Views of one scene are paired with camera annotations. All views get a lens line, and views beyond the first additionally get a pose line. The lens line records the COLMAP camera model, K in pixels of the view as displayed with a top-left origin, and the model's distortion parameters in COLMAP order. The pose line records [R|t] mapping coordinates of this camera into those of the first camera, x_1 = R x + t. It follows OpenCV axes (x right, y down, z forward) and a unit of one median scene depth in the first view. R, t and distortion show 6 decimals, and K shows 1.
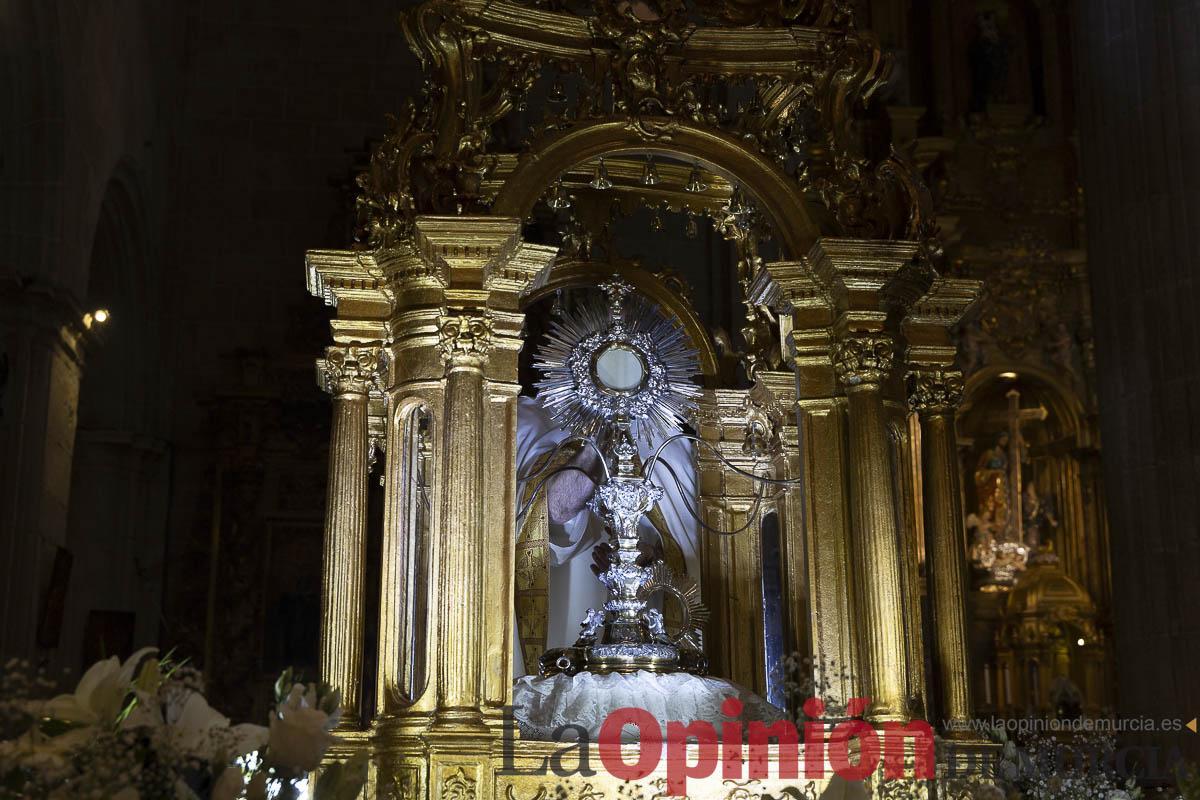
lens RADIAL K [[1594.6, 0, 594.8], [0, 1594.6, 395.9], [0, 0, 1]] dist [-0.004680, 0.000000]
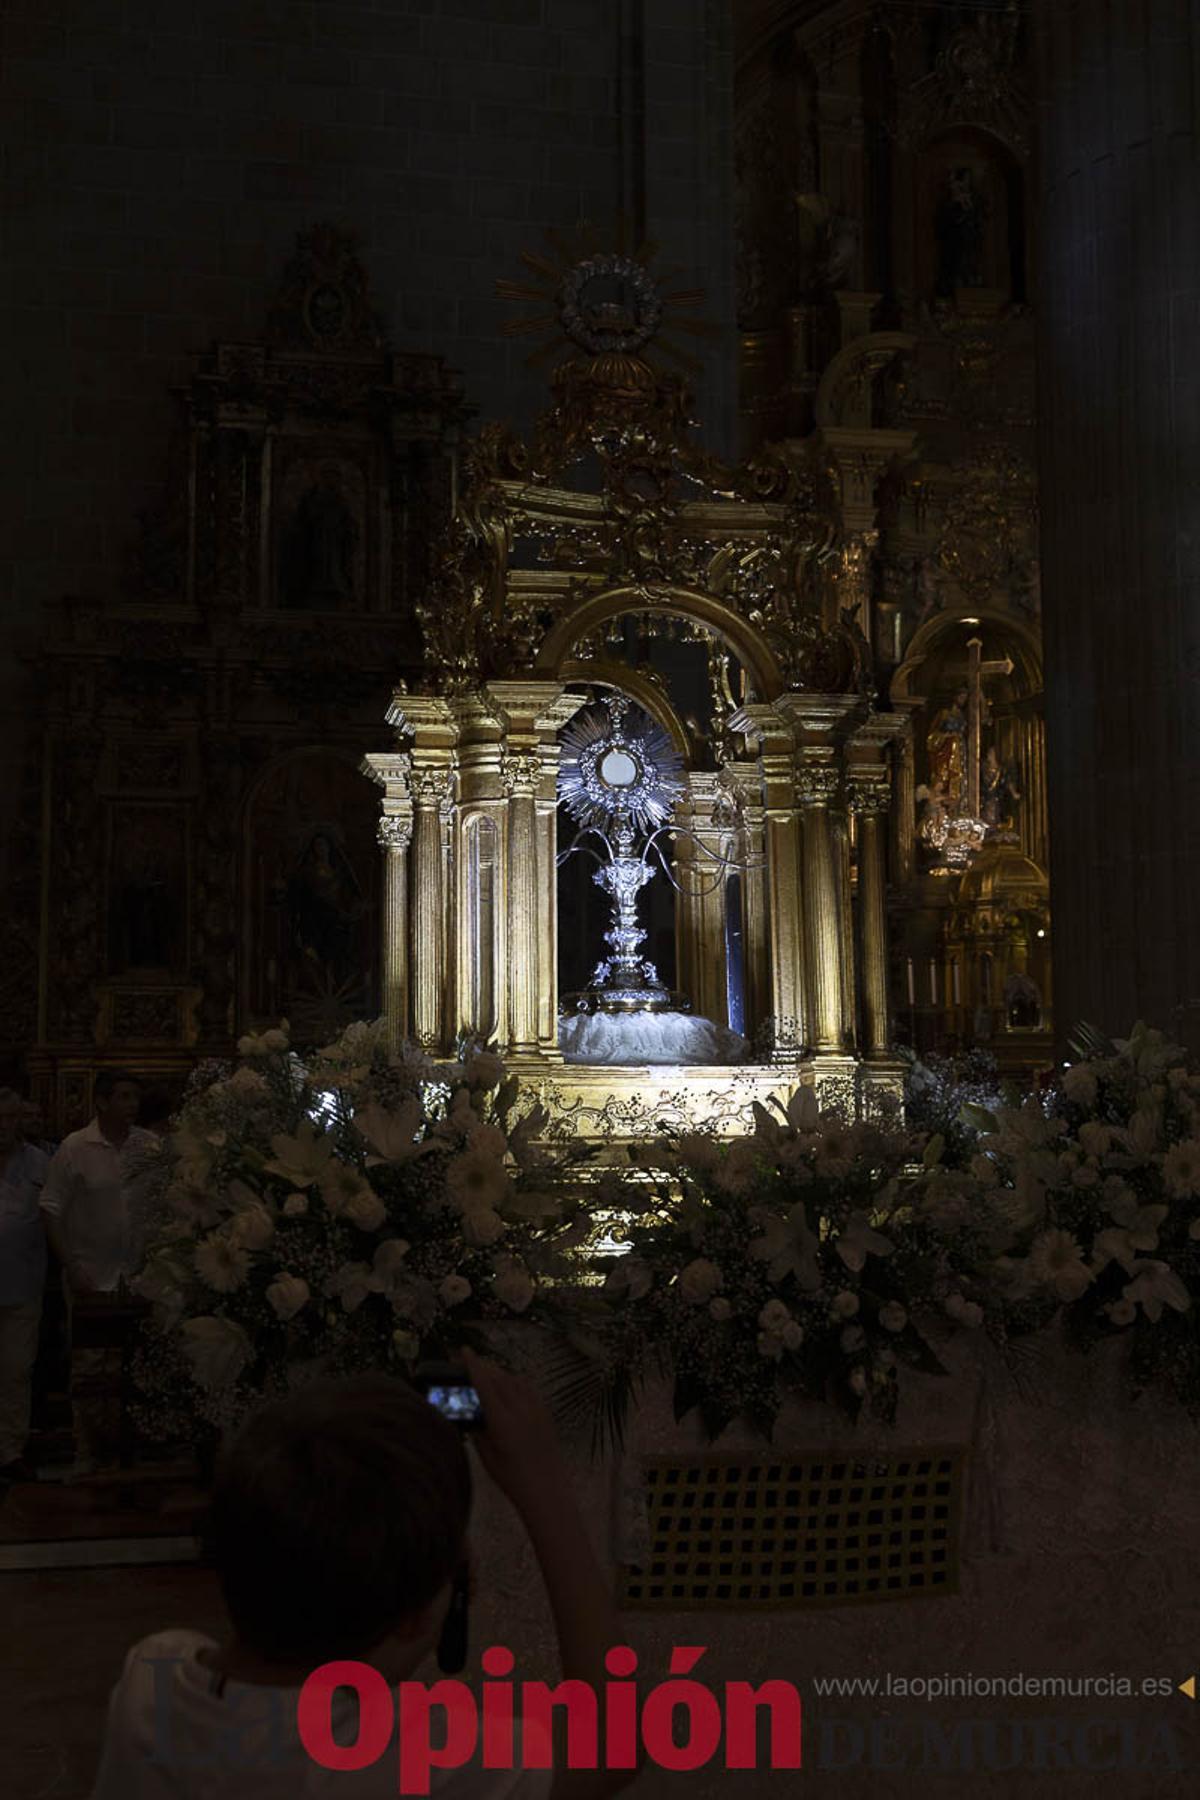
lens RADIAL K [[2036.4, 0, 590.3], [0, 2036.4, 894.4], [0, 0, 1]] dist [-0.001394, 0.000000]
pose [[0.997719, -0.001341, 0.067494, -0.115192], [-0.008066, 0.990273, 0.138902, -0.141530], [-0.067024, -0.139130, 0.988003, -0.583896]]
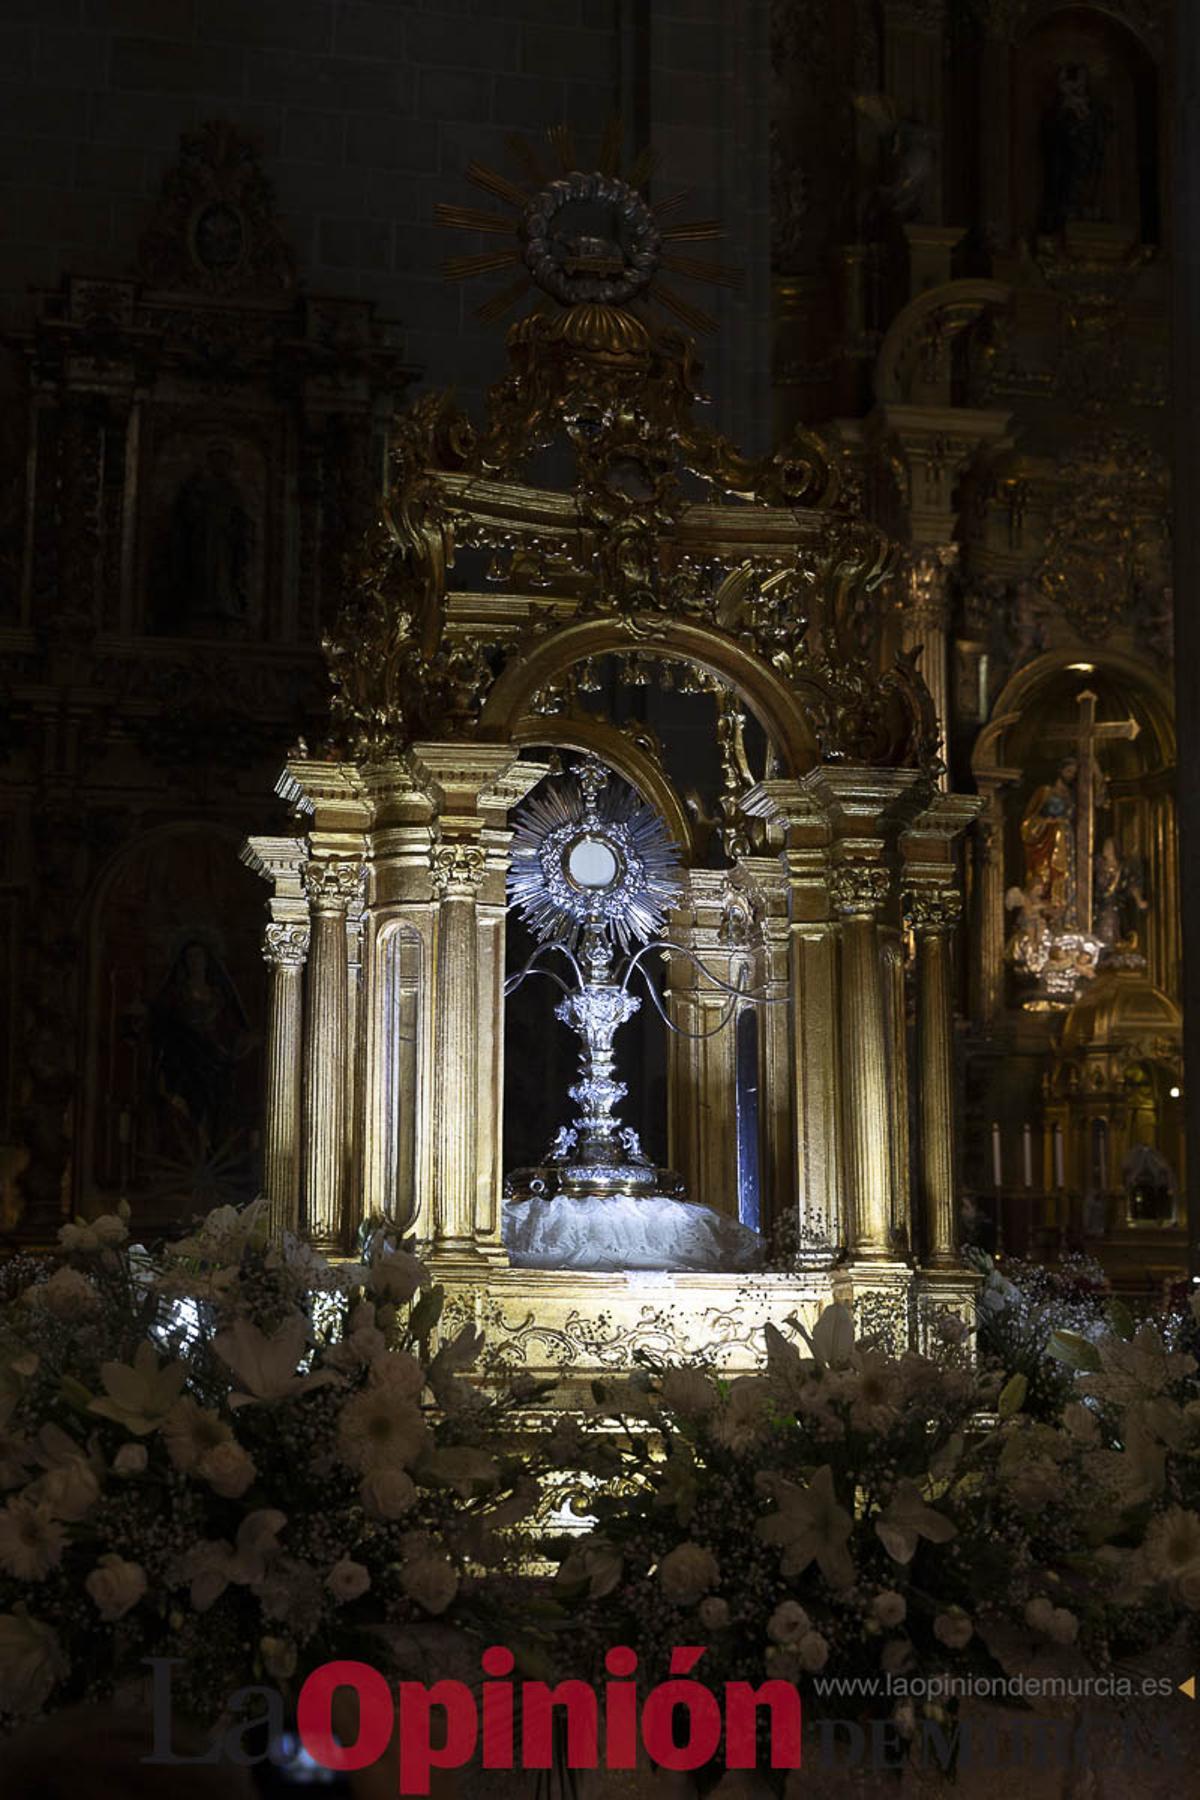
lens RADIAL K [[2768.7, 0, 588.6], [0, 2768.7, 891.9], [0, 0, 1]] dist [0.013296, 0.000000]
pose [[0.996979, 0.018305, 0.075486, -0.107486], [-0.025088, 0.995633, 0.089920, -0.144453], [-0.073511, -0.091542, 0.993084, -0.579873]]
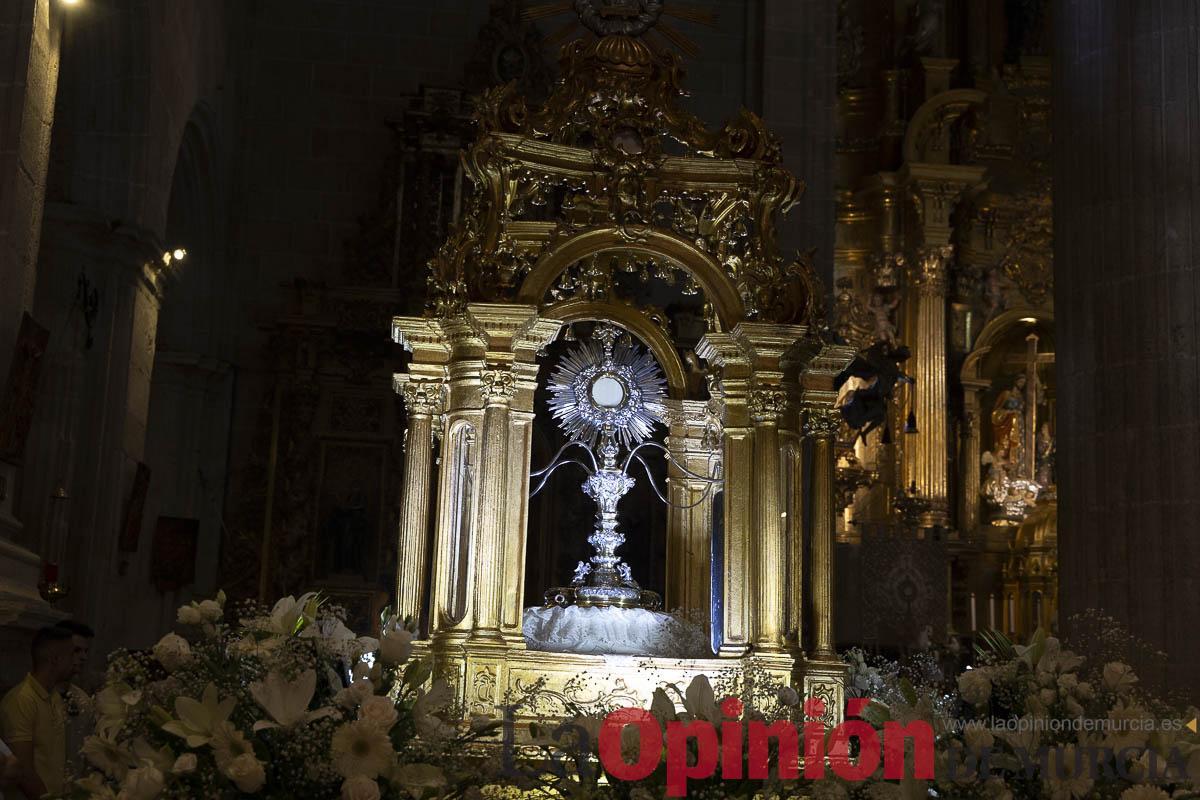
lens RADIAL K [[1594.6, 0, 595.9], [0, 1594.6, 394.0], [0, 0, 1]] dist [-0.004680, 0.000000]
pose [[0.999129, 0.032928, -0.025625, 0.040893], [-0.031524, 0.998077, 0.053374, -0.090603], [0.027333, -0.052519, 0.998246, -0.409731]]
